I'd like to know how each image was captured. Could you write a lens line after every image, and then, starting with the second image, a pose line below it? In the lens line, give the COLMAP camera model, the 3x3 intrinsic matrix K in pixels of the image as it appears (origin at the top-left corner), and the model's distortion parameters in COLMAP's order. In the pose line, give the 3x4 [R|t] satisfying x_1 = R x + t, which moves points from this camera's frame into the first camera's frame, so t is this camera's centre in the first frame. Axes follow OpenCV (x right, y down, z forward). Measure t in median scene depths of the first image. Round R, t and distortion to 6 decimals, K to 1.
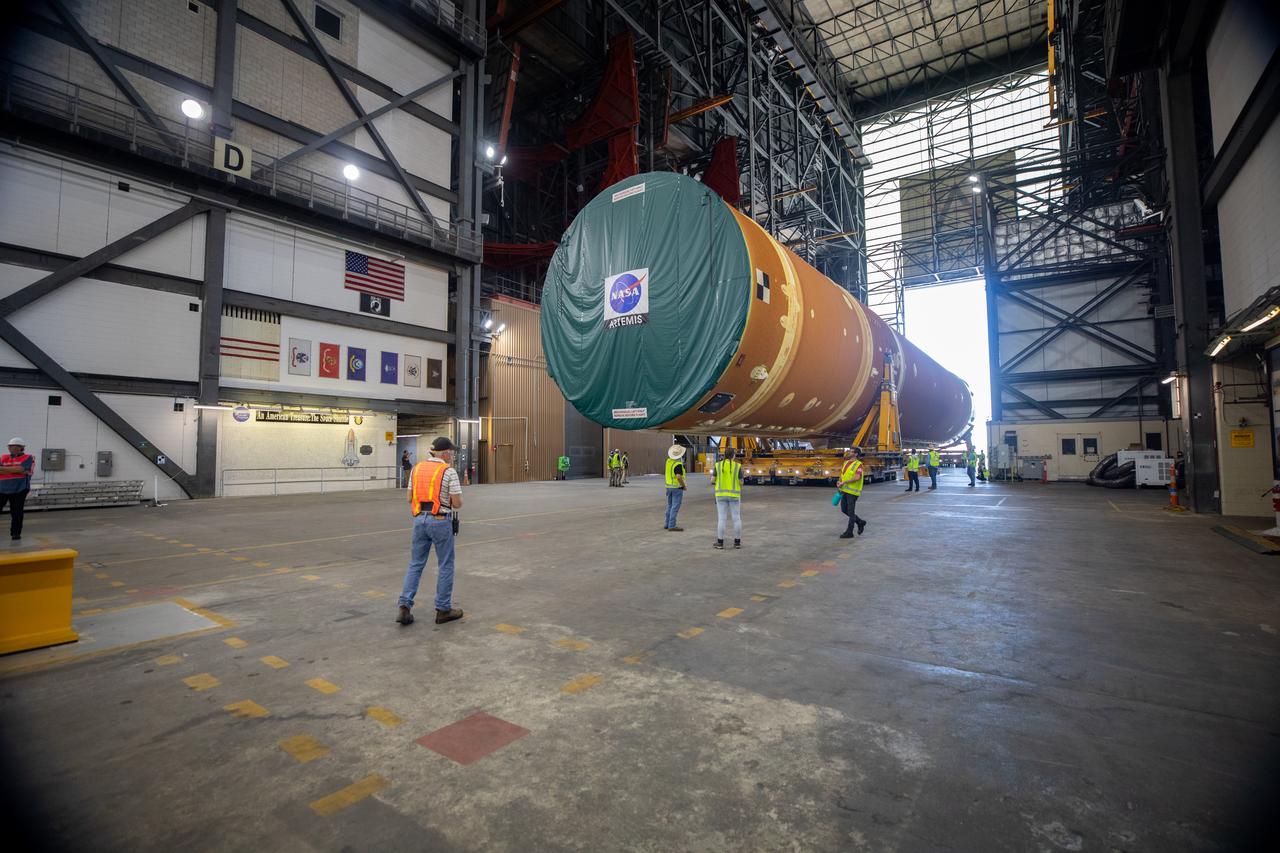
lens RADIAL K [[587.0, 0, 643.2], [0, 587.0, 427.2], [0, 0, 1]] dist [-0.038138, 0.000503]
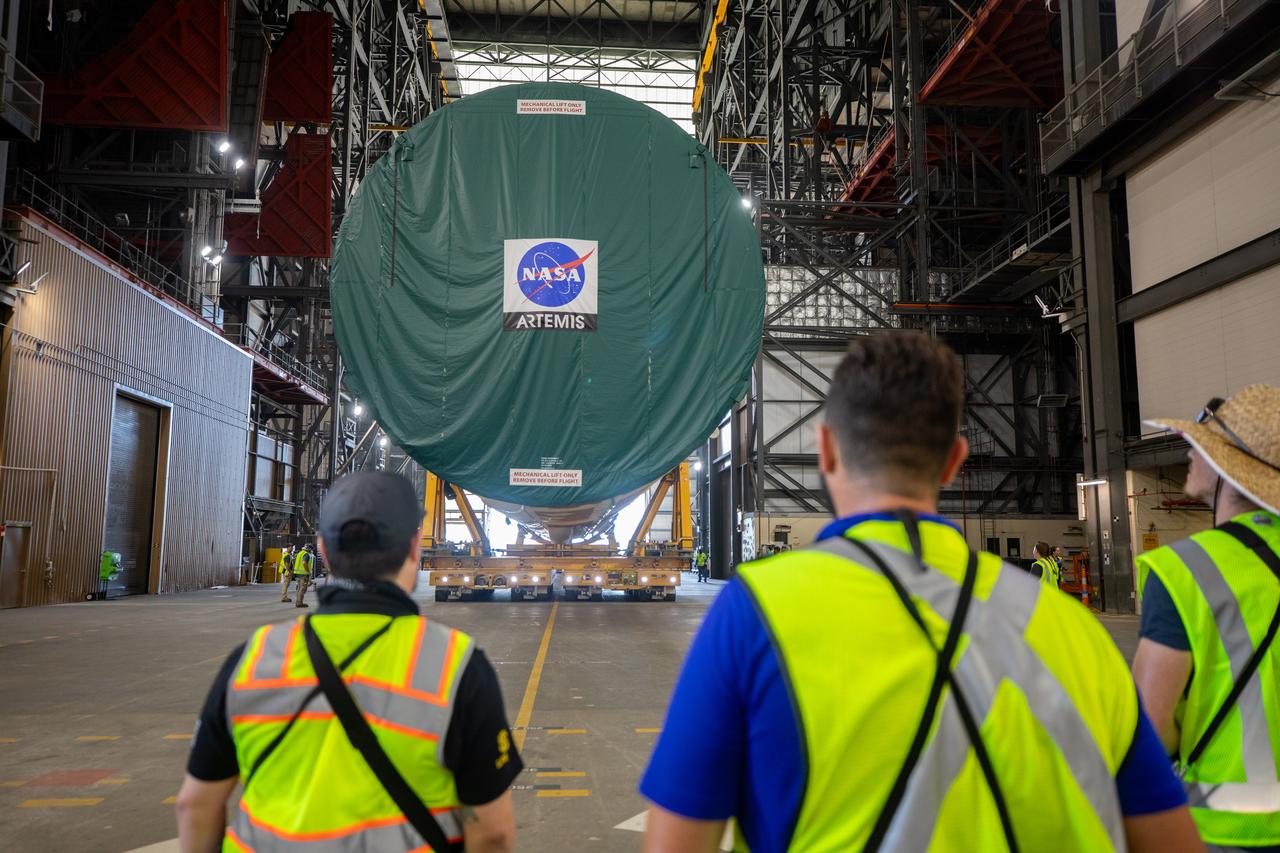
lens RADIAL K [[924.4, 0, 641.3], [0, 924.4, 432.3], [0, 0, 1]] dist [0.002677, 0.001427]
pose [[0.766848, 0.091050, 0.635337, -0.333841], [-0.037926, 0.994585, -0.096757, 0.010167], [-0.640707, 0.050102, 0.766149, 0.147558]]
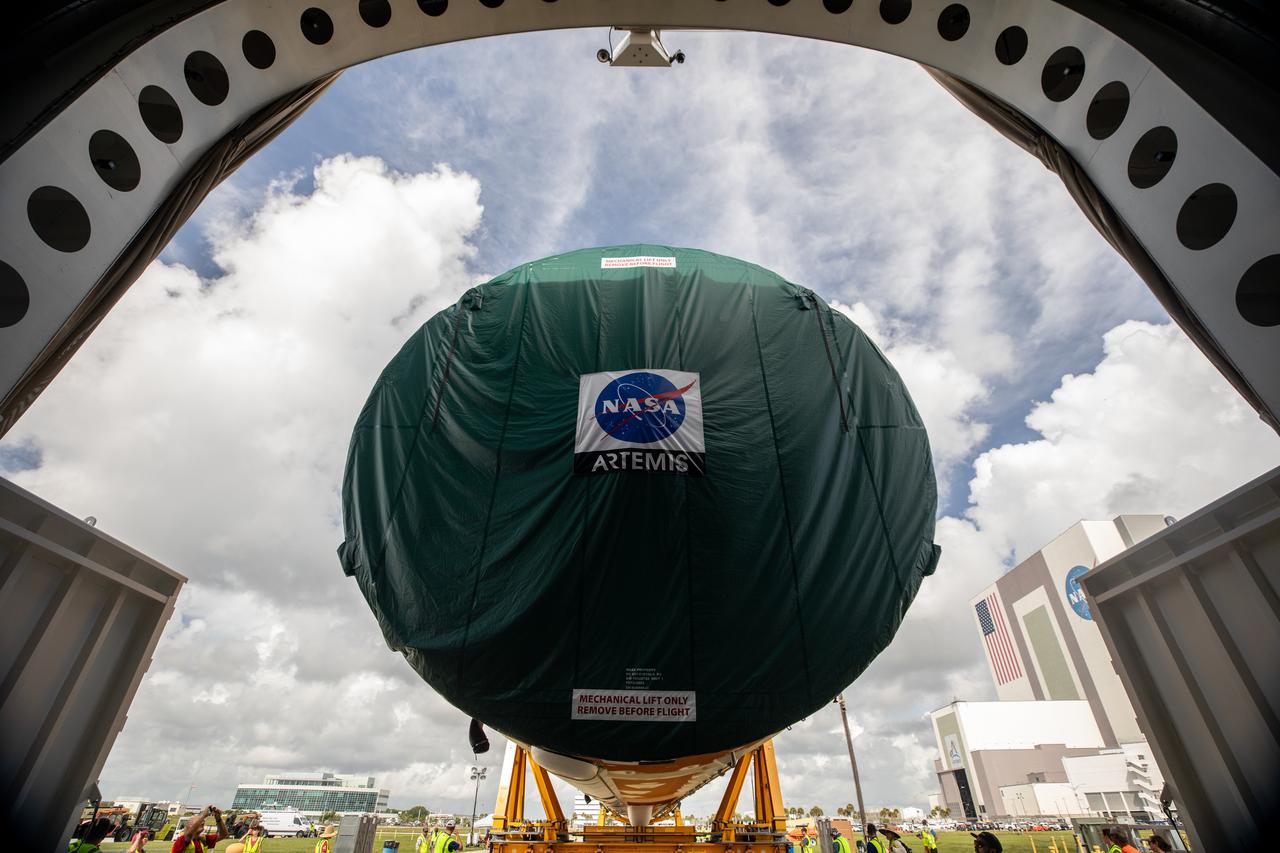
lens RADIAL K [[587.0, 0, 643.2], [0, 587.0, 427.2], [0, 0, 1]] dist [-0.038138, 0.000503]
pose [[0.812176, 0.340343, 0.473853, -0.144581], [-0.036146, 0.840003, -0.541376, 0.014097], [-0.582292, 0.422565, 0.694532, 0.434042]]
